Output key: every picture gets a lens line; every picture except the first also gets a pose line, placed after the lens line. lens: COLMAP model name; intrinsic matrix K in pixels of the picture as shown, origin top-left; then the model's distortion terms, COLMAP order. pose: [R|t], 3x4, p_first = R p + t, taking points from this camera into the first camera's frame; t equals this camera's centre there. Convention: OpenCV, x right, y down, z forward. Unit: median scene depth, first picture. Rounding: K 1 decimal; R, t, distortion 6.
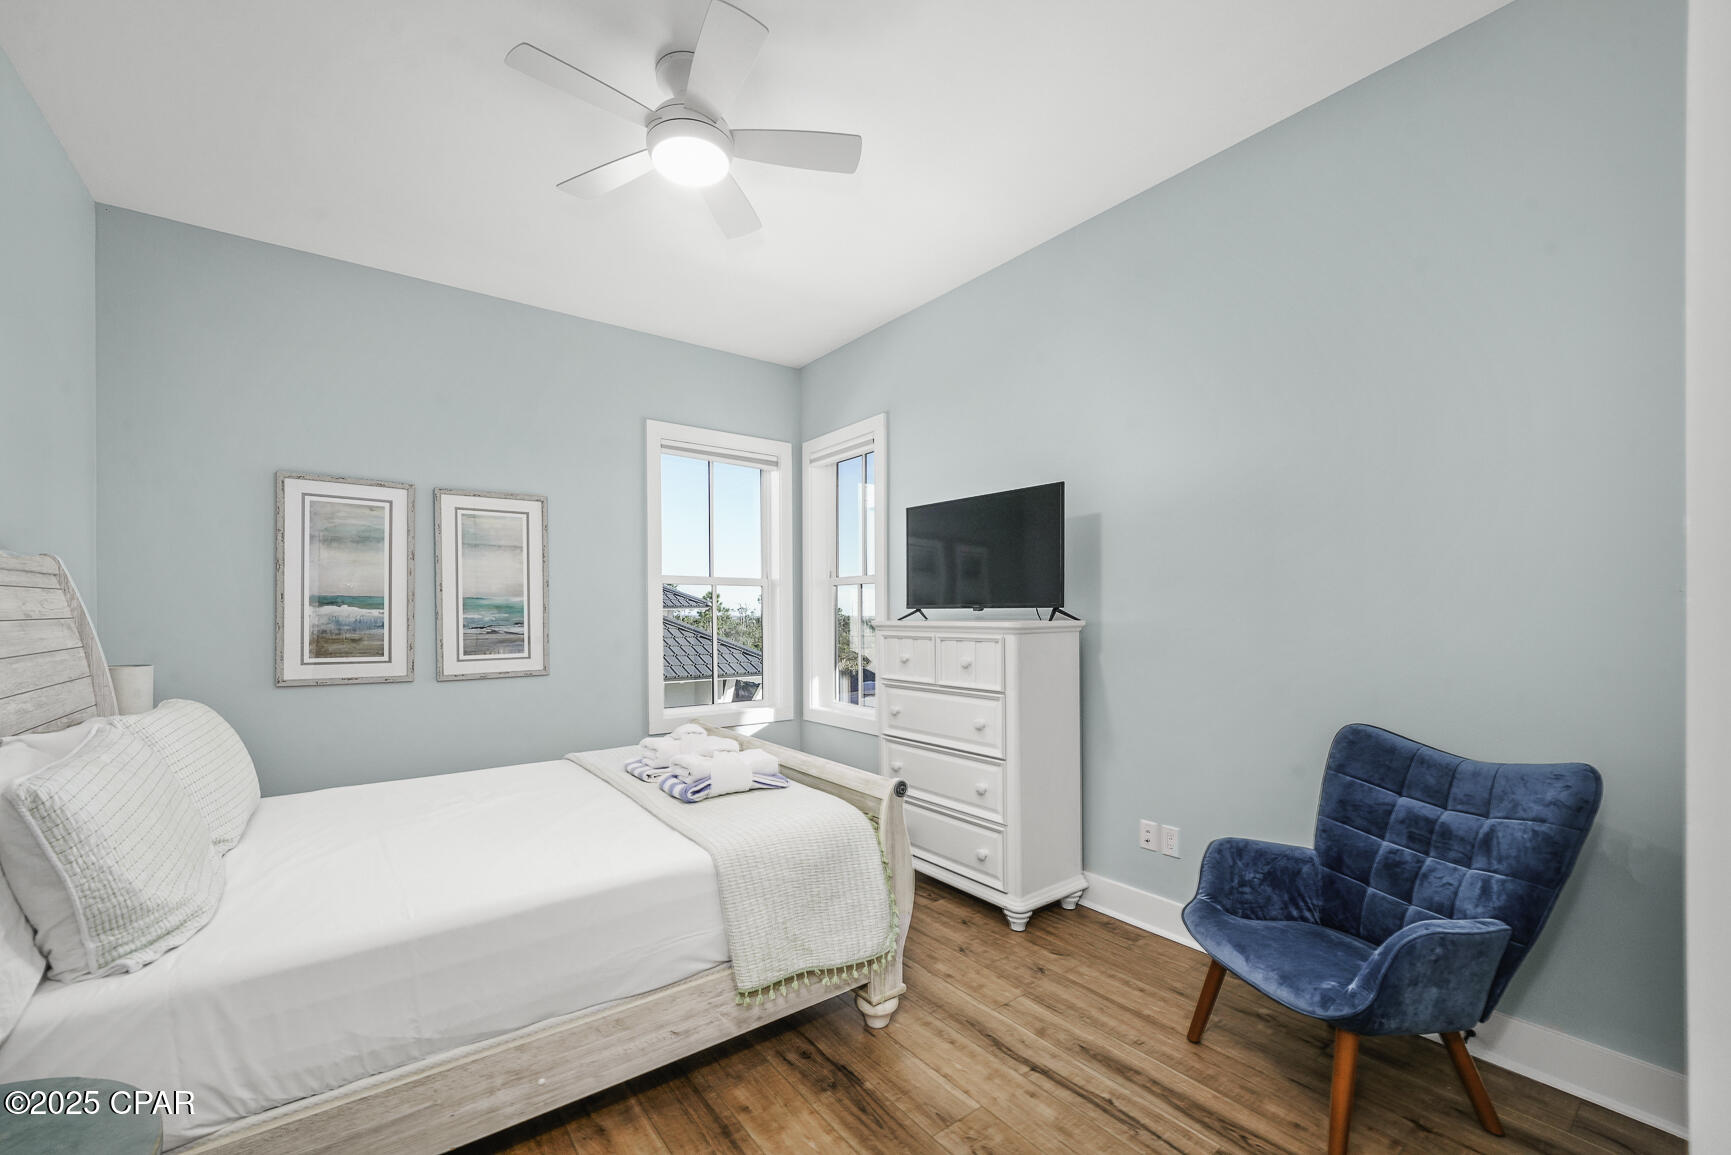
lens RADIAL K [[673.4, 0, 849.5], [0, 673.4, 606.5], [0, 0, 1]] dist [-0.012162, 0.000331]
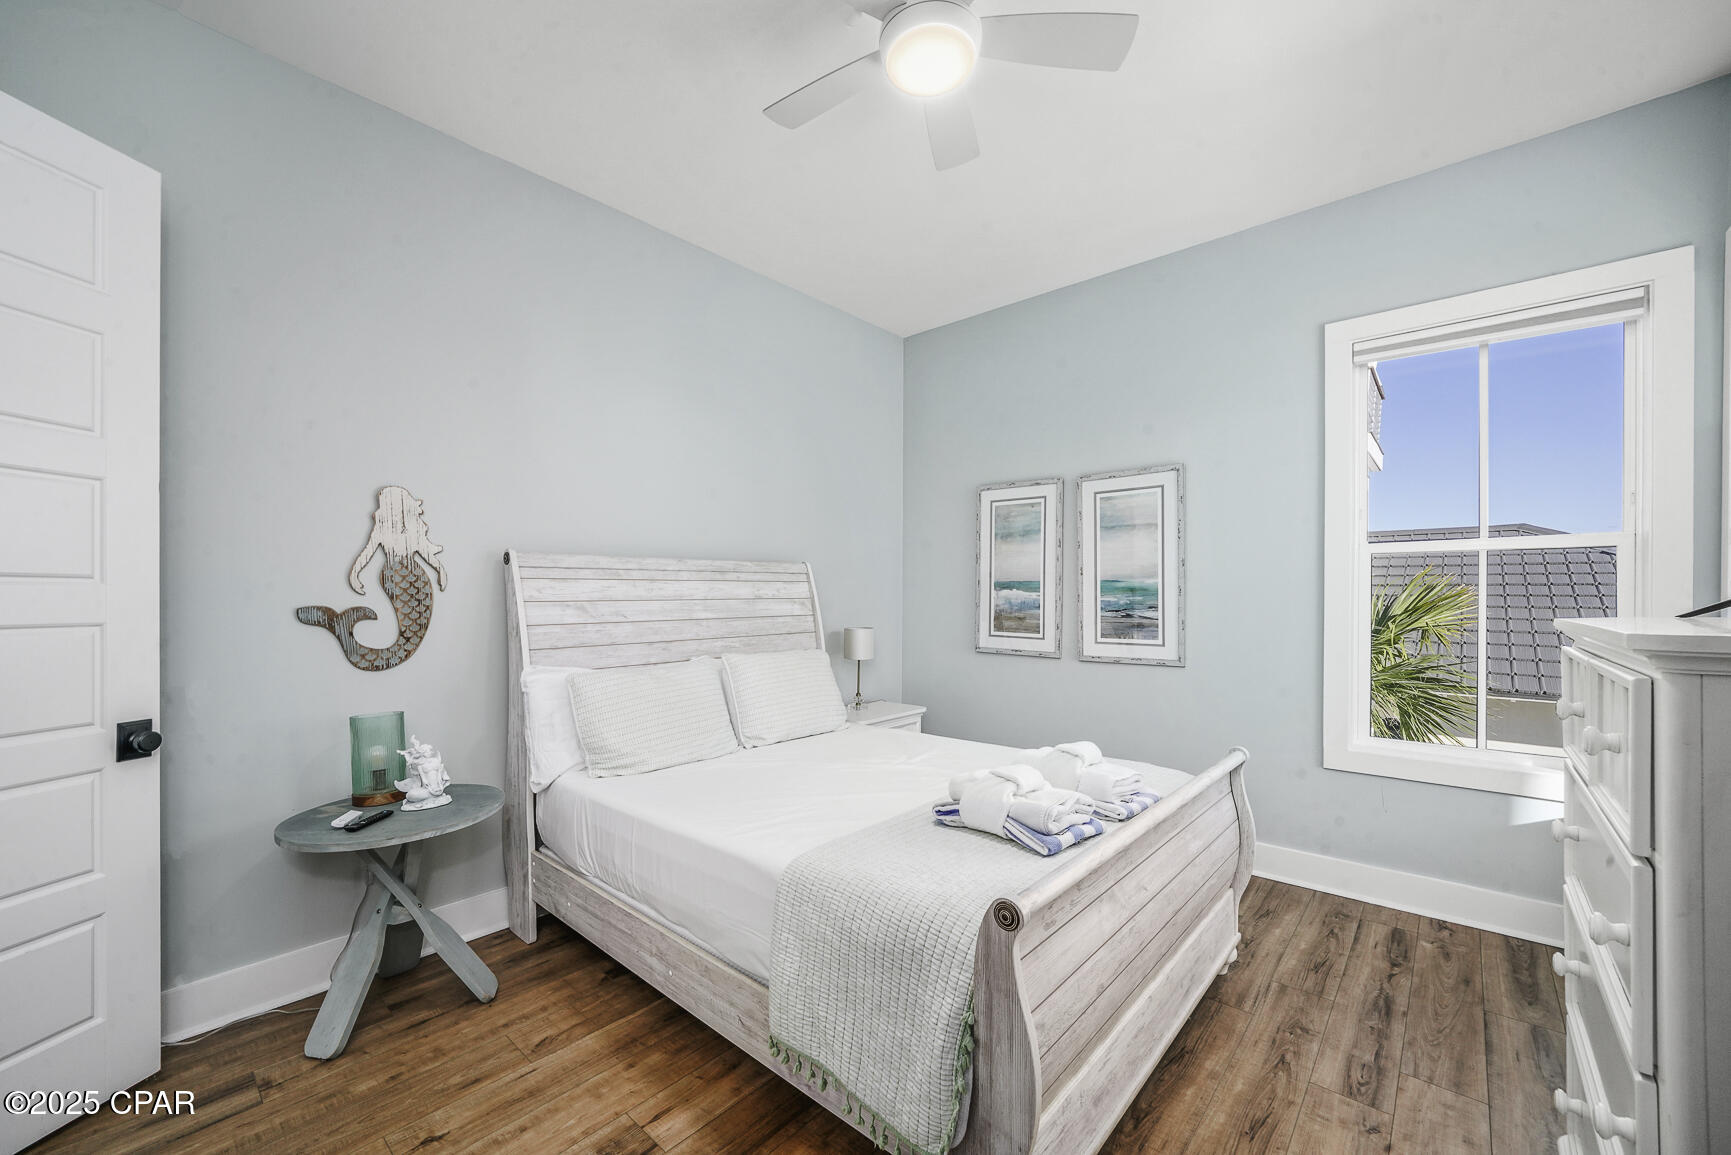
lens RADIAL K [[673.4, 0, 868.6], [0, 673.4, 594.9], [0, 0, 1]] dist [-0.012162, 0.000331]
pose [[0.219018, 0.001296, -0.975720, 0.349025], [0.007568, 0.999967, 0.003027, 0.002746], [0.975691, -0.008048, 0.219001, 0.456005]]
